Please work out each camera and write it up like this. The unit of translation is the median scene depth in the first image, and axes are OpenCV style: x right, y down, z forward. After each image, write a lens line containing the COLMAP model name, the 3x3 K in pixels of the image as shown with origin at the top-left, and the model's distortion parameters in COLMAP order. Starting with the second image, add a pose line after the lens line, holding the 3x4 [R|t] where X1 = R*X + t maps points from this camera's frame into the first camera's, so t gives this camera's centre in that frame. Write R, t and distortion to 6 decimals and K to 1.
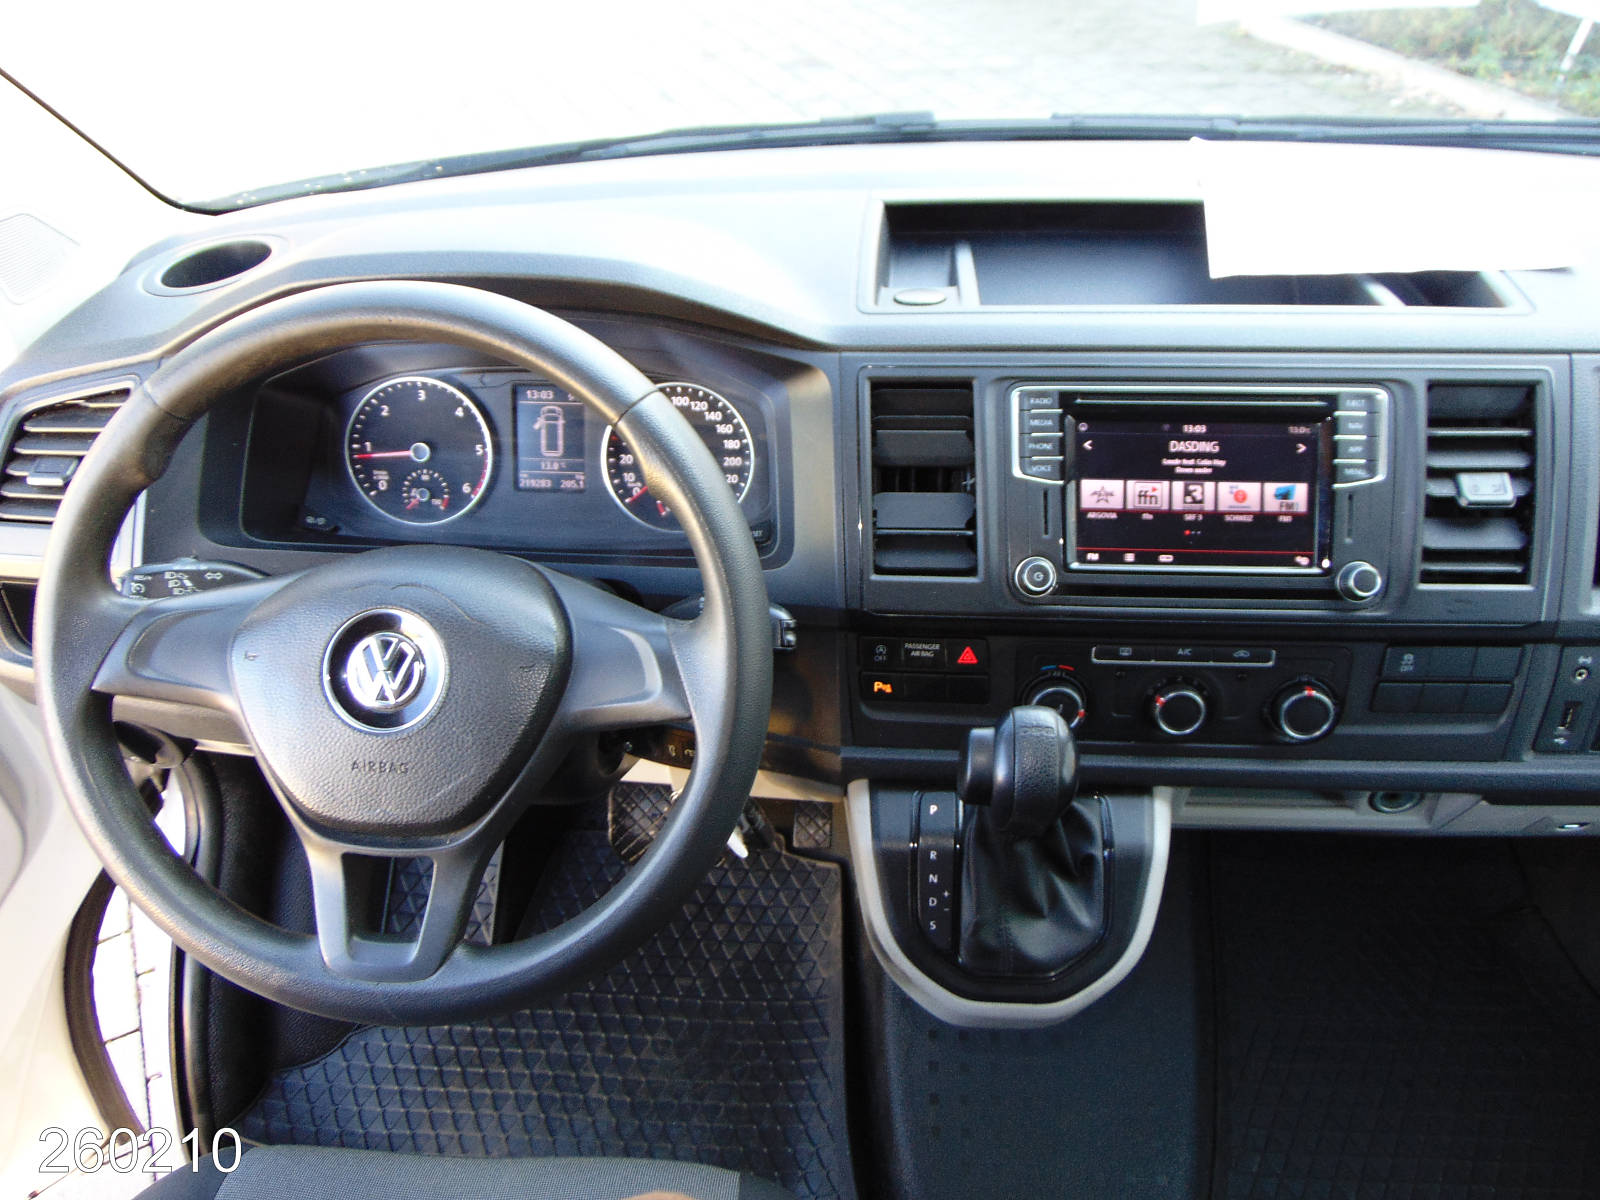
lens RADIAL K [[1159.3, 0, 800.0], [0, 1159.3, 600.0], [0, 0, 1]] dist [-0.055550, 0.088986]
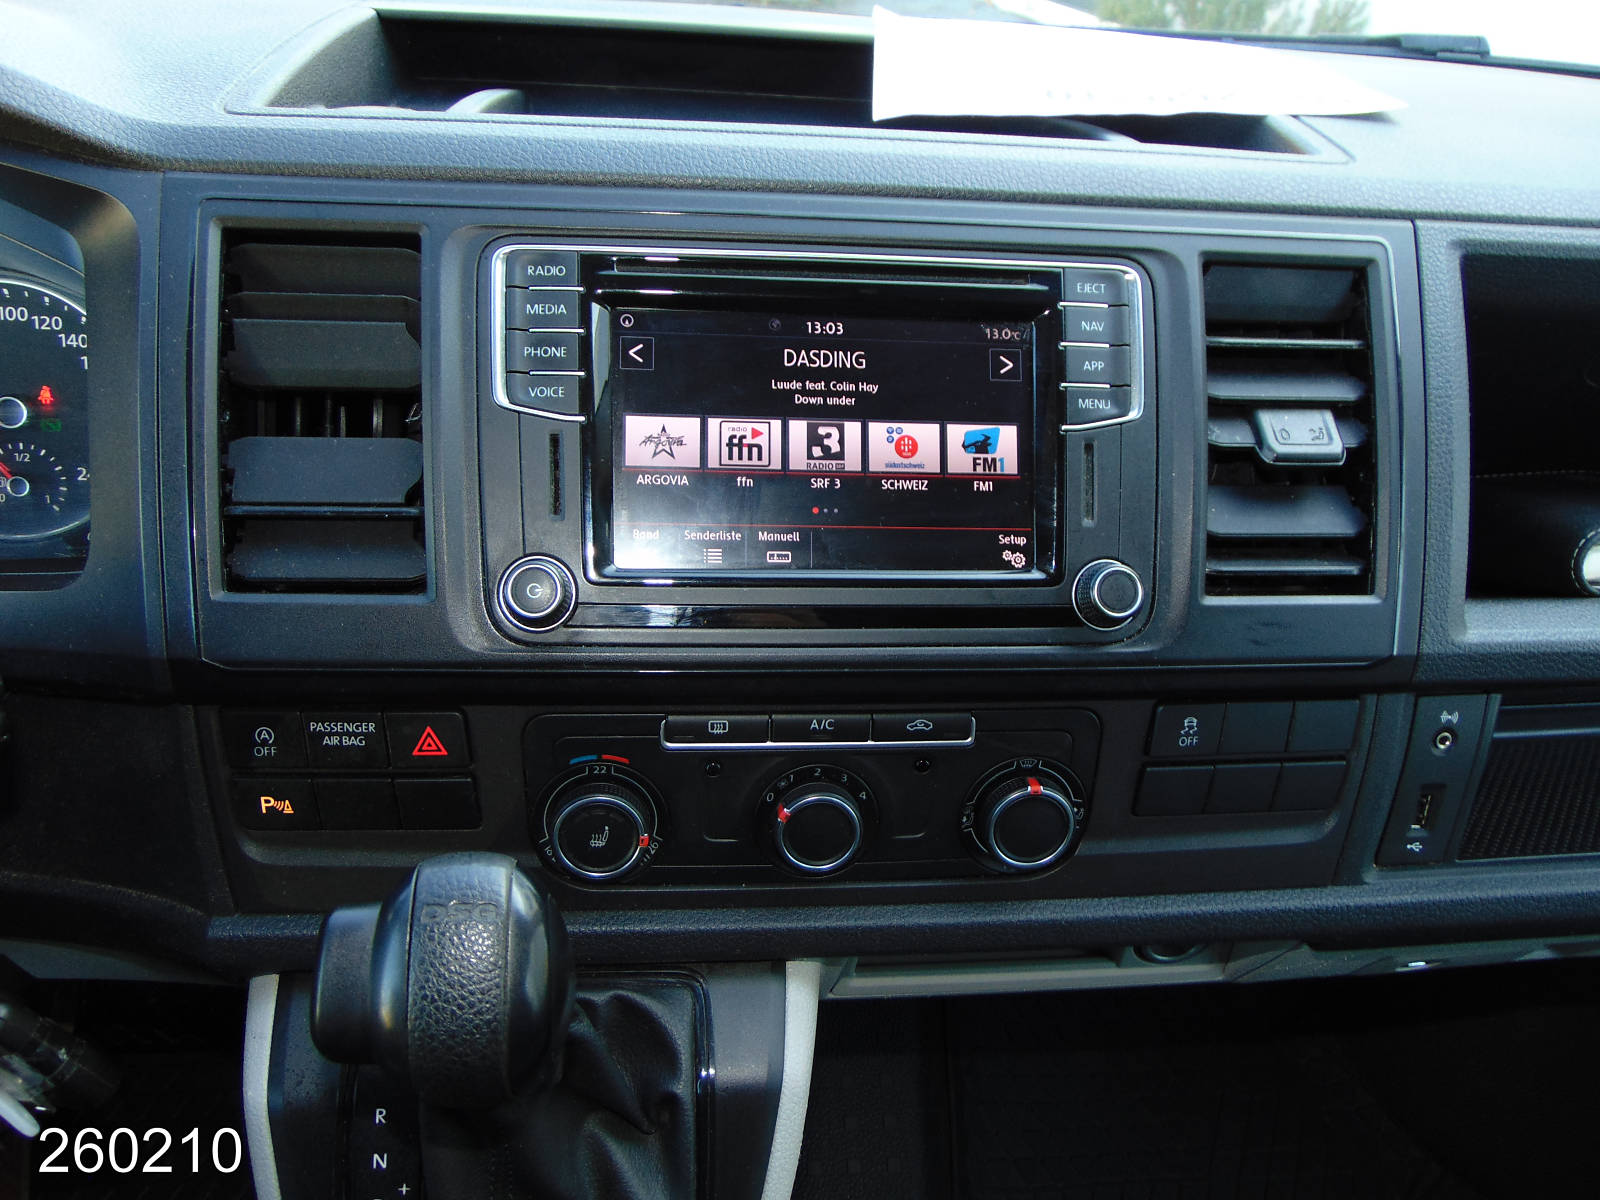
lens RADIAL K [[1159.3, 0, 800.0], [0, 1159.3, 600.0], [0, 0, 1]] dist [-0.055550, 0.088986]
pose [[0.983620, -0.011681, 0.179875, 0.226465], [0.020774, 0.998595, -0.048752, 0.012012], [-0.179053, 0.051690, 0.982481, 0.451330]]
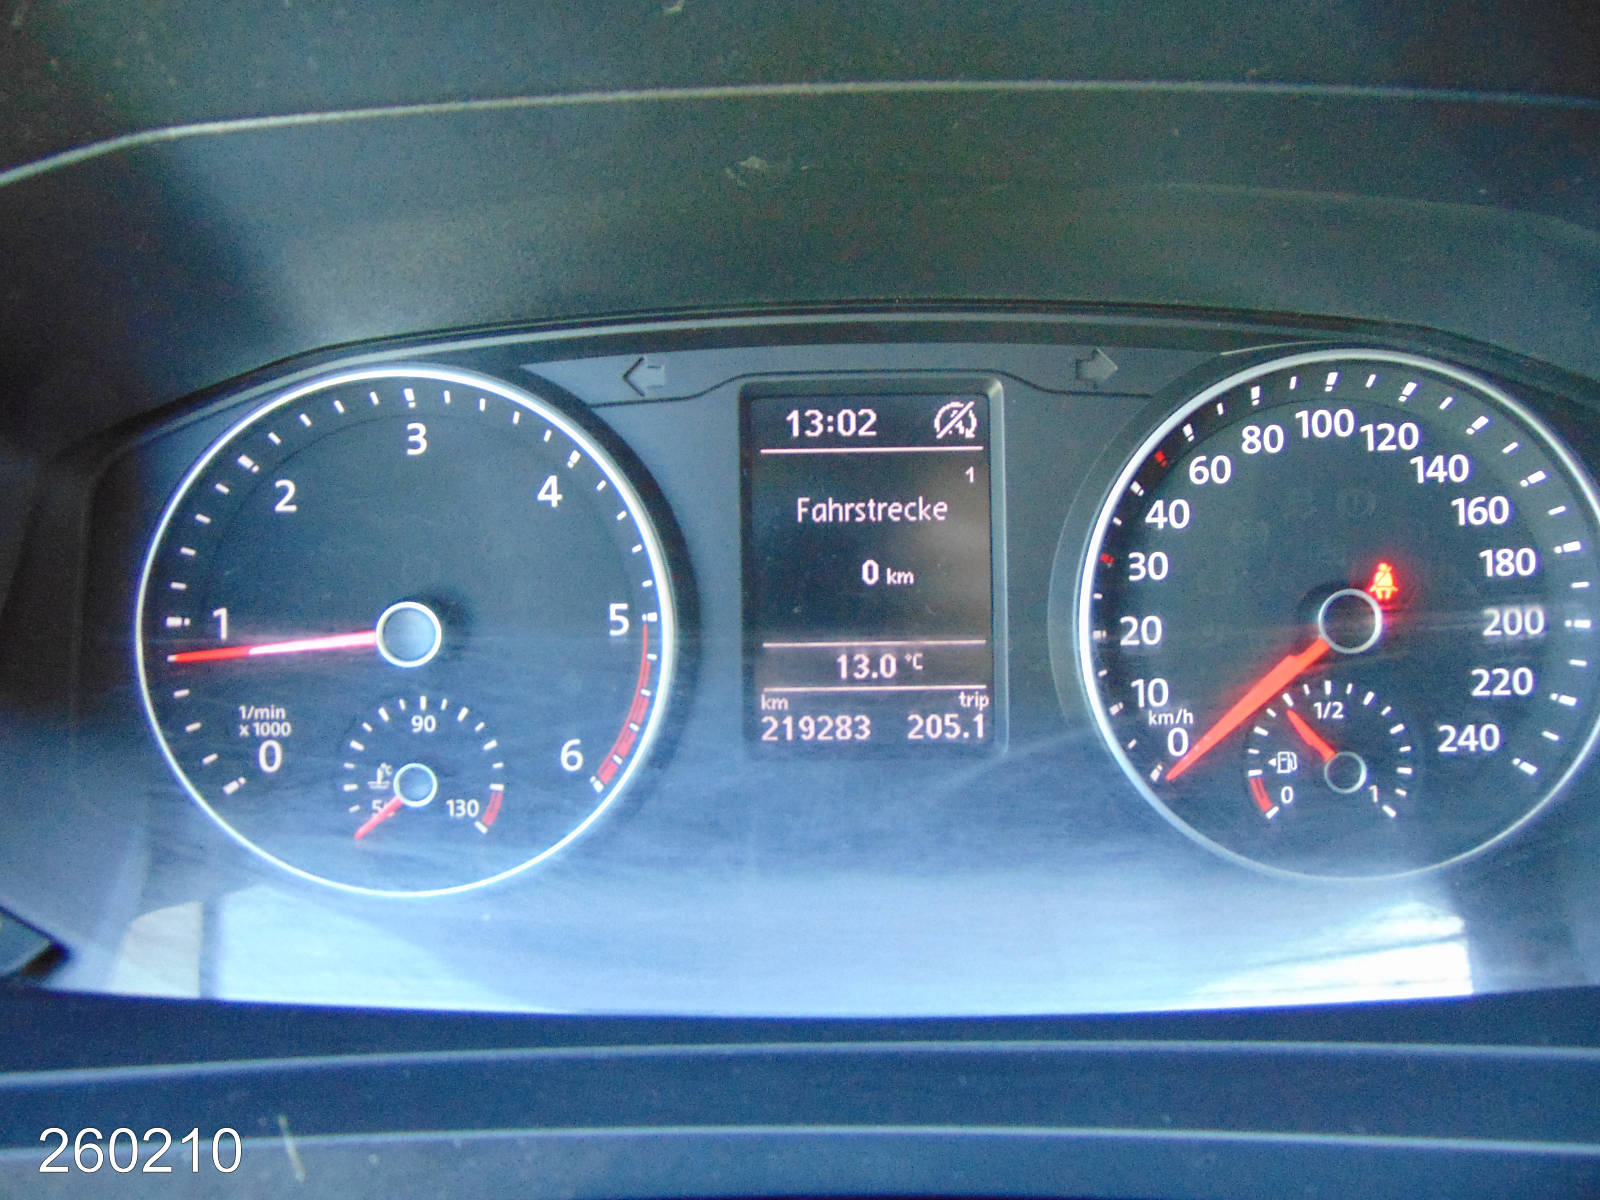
lens RADIAL K [[1159.3, 0, 800.0], [0, 1159.3, 600.0], [0, 0, 1]] dist [-0.055550, 0.088986]
pose [[0.998332, -0.039215, 0.042367, -0.310022], [0.046886, 0.978937, -0.198704, -0.095935], [-0.033682, 0.200359, 0.979143, 0.908511]]
